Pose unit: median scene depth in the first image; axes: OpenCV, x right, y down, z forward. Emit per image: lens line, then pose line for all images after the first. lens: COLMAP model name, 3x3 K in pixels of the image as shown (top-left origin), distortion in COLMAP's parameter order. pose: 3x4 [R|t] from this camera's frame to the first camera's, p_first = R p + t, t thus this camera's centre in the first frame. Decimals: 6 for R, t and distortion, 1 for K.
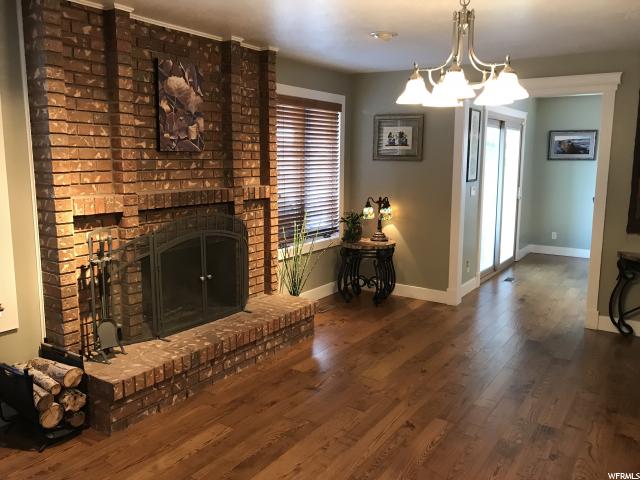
lens RADIAL K [[529.7, 0, 317.8], [0, 529.7, 238.4], [0, 0, 1]] dist [0.038900, -0.005151]
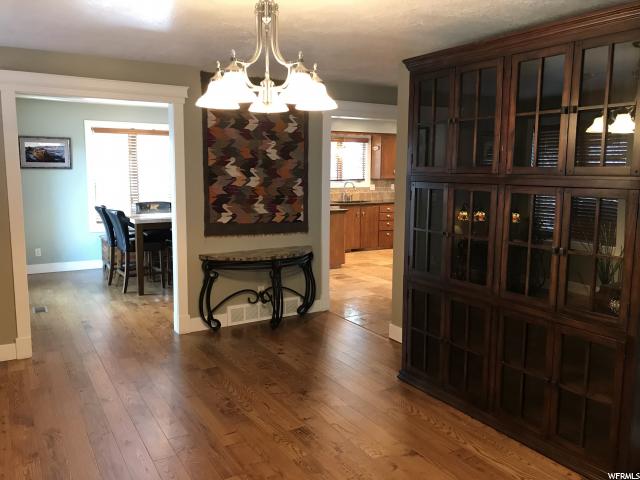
lens RADIAL K [[529.7, 0, 317.9], [0, 529.7, 240.0], [0, 0, 1]] dist [0.038900, -0.005151]
pose [[0.439995, -0.128096, 0.888817, -0.267520], [0.136795, 0.987783, 0.074641, -0.050646], [-0.887520, 0.088744, 0.452143, 0.298313]]
